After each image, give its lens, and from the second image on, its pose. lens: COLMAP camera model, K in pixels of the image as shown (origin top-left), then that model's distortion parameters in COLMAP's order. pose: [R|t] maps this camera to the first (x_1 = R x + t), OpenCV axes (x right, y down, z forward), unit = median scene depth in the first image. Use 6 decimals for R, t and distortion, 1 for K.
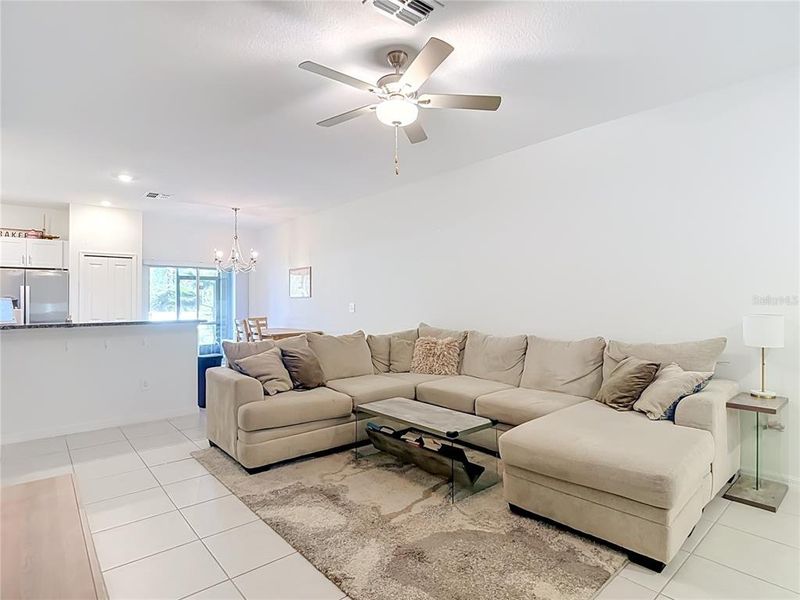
lens RADIAL K [[430.8, 0, 402.8], [0, 430.8, 296.0], [0, 0, 1]] dist [0.012345, -0.017475]
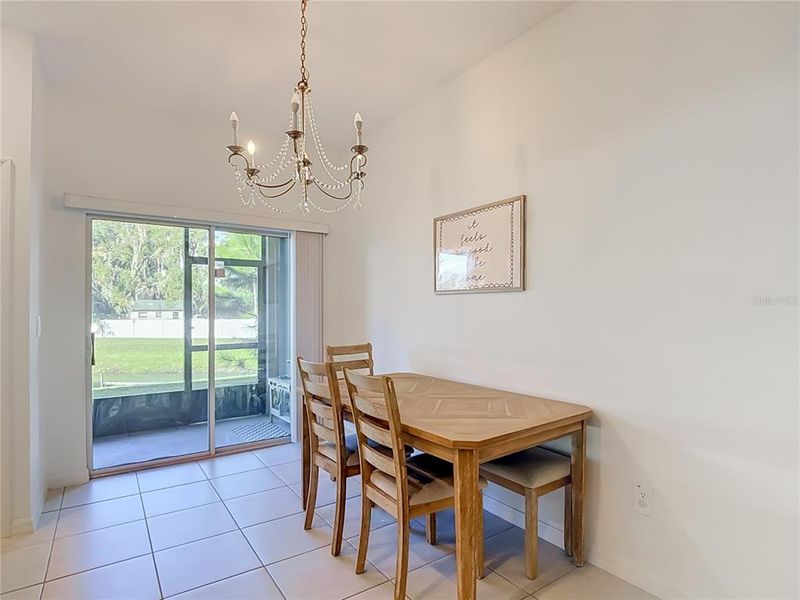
lens RADIAL K [[430.8, 0, 404.6], [0, 430.8, 305.8], [0, 0, 1]] dist [0.012345, -0.017475]
pose [[0.994199, 0.002052, -0.107533, -0.328552], [-0.001585, 0.999989, 0.004428, 0.015839], [0.107541, -0.004232, 0.994192, 0.822411]]
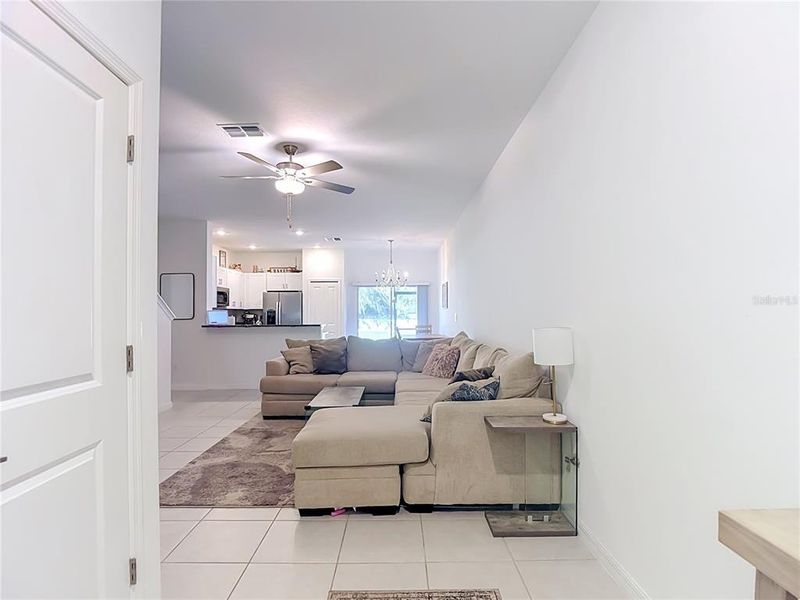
lens RADIAL K [[430.8, 0, 405.5], [0, 430.8, 303.7], [0, 0, 1]] dist [0.012345, -0.017475]
pose [[0.763801, -0.009658, -0.645380, 0.545851], [0.006882, 0.999953, -0.006819, -0.003275], [0.645415, 0.000767, 0.763831, 0.053250]]
